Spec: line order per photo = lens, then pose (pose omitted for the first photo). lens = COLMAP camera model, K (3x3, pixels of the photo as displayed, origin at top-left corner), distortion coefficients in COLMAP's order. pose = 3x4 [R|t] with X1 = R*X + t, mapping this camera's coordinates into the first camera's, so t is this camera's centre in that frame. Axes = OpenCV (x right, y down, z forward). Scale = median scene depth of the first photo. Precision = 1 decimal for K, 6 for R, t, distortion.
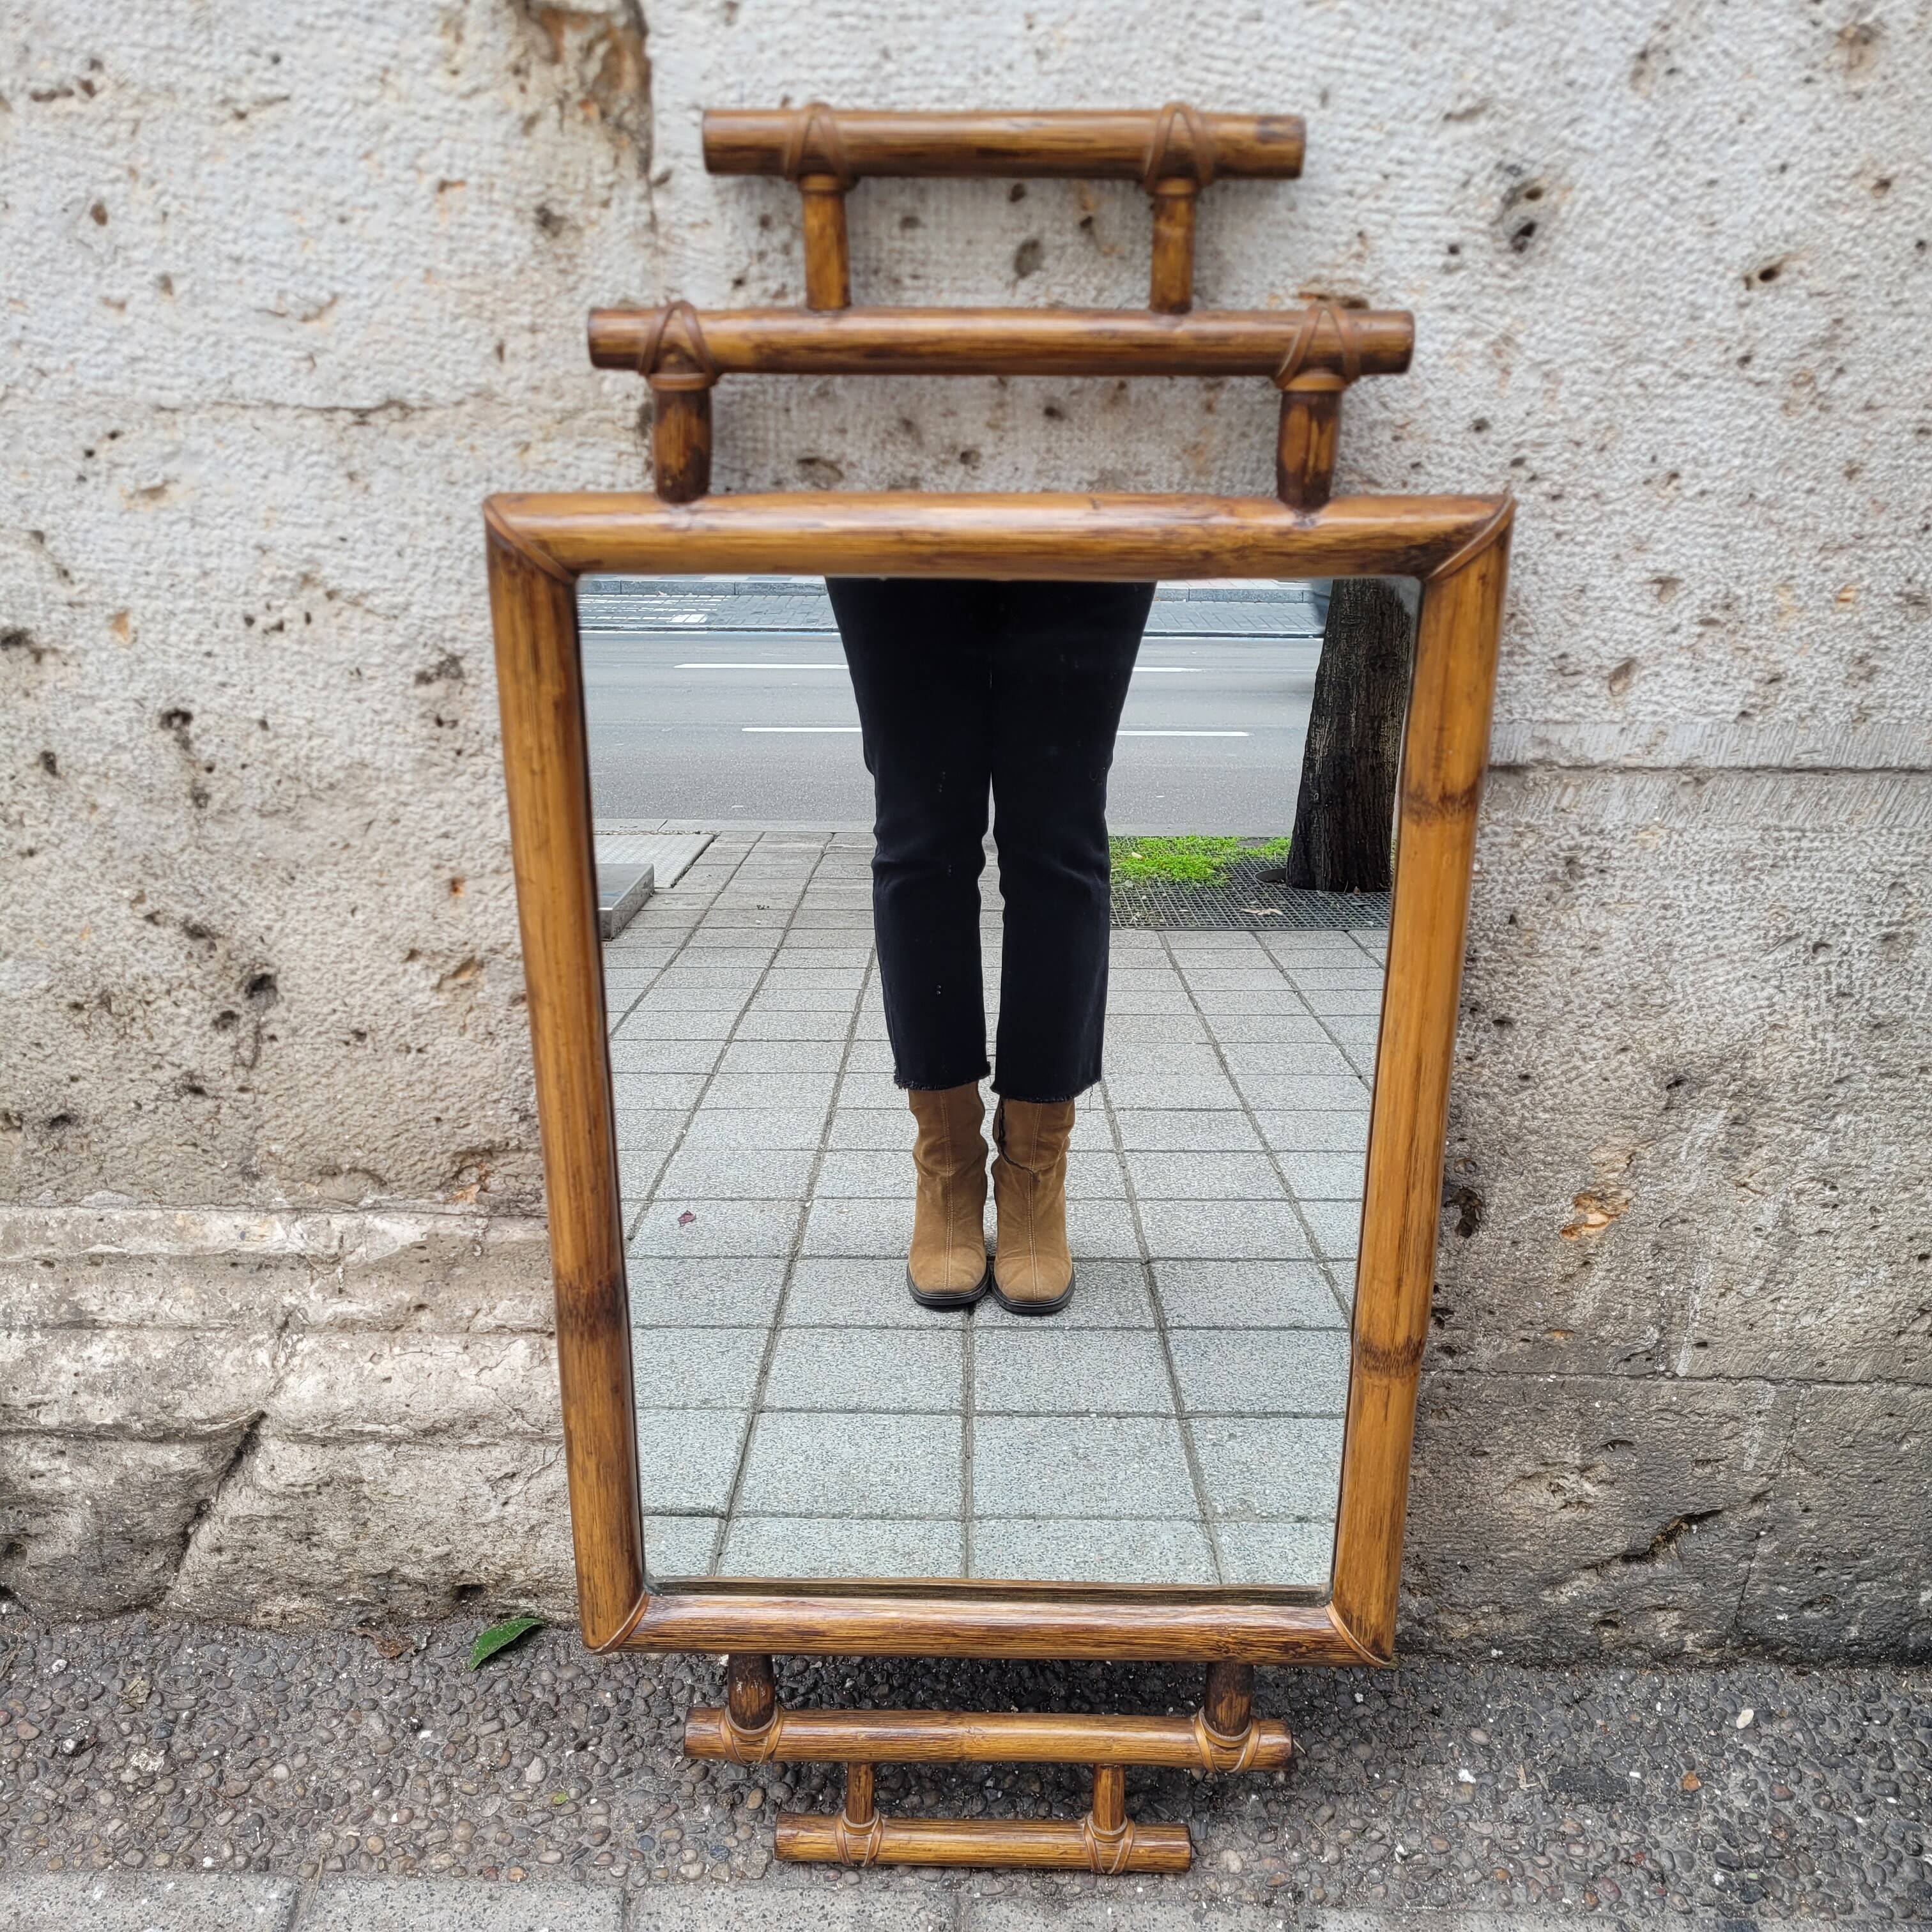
lens RADIAL K [[1936.7, 0, 950.5], [0, 1936.7, 979.8], [0, 0, 1]] dist [0.062745, -0.050270]
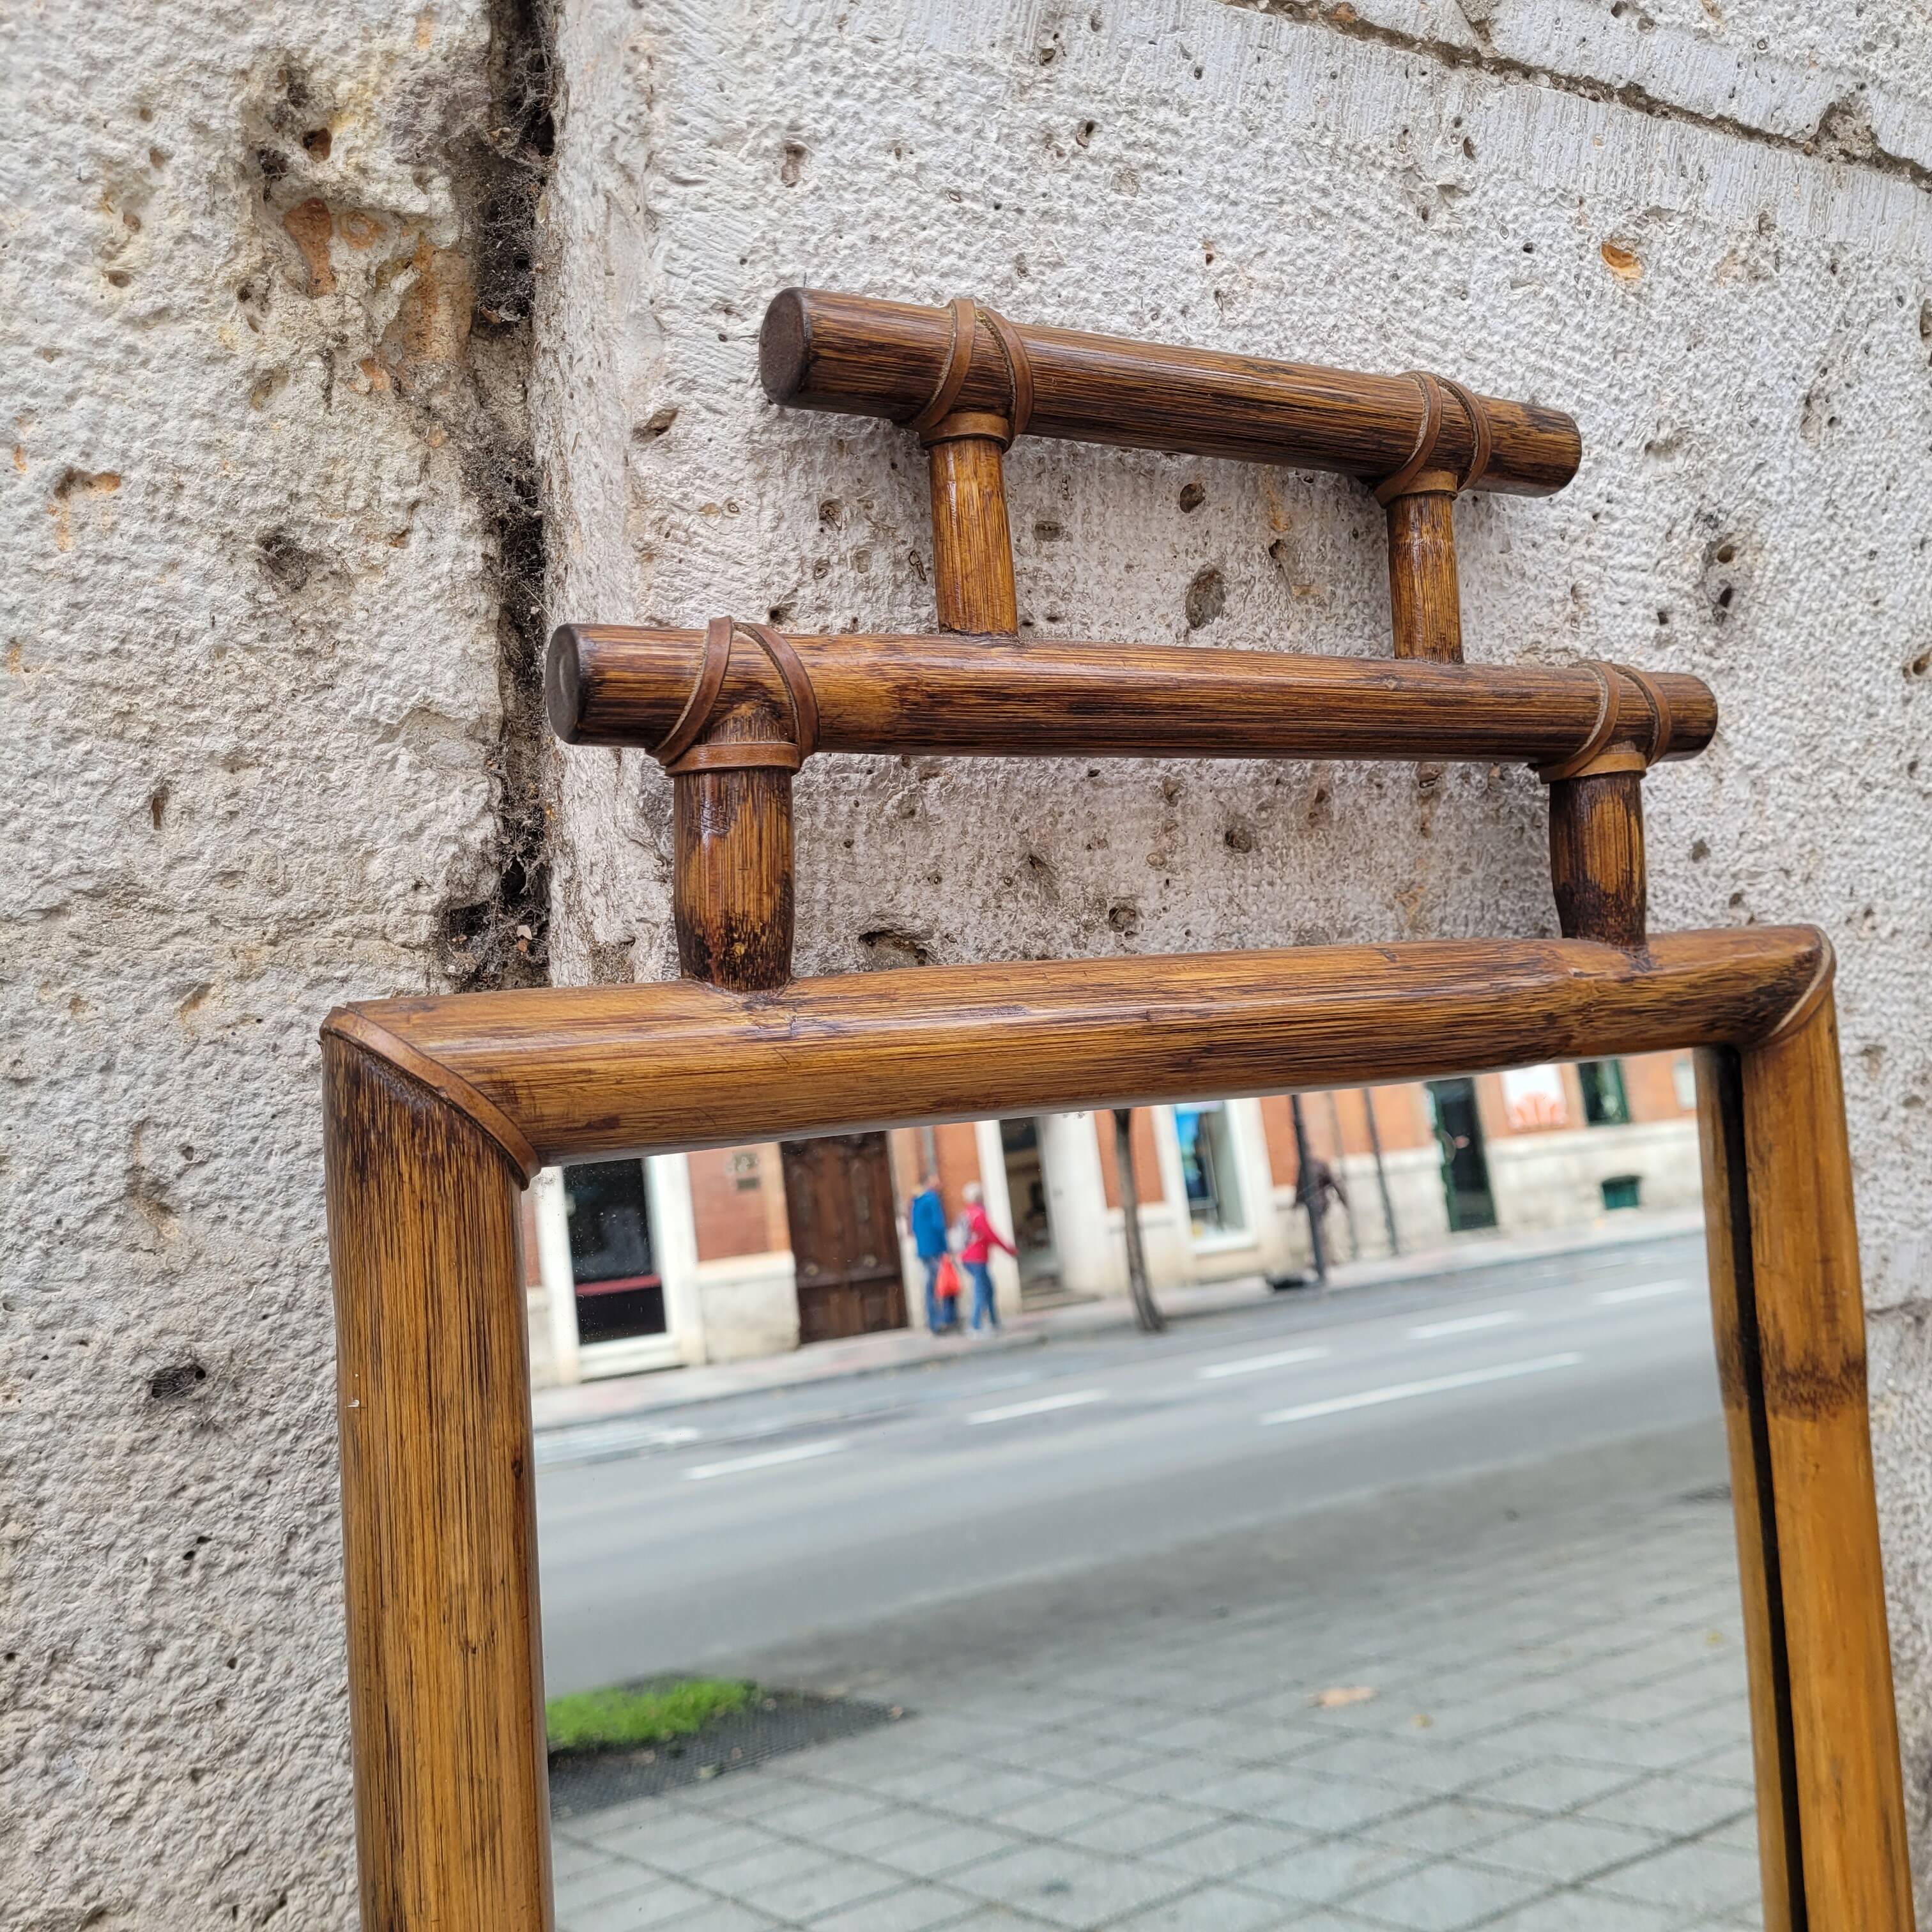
lens RADIAL K [[1959.0, 0, 973.0], [0, 1959.0, 934.3], [0, 0, 1]] dist [0.048471, -0.057349]
pose [[0.840480, -0.034409, 0.540749, -0.285375], [0.267273, 0.894450, -0.358504, -0.053079], [-0.471337, 0.445843, 0.760964, 0.472226]]
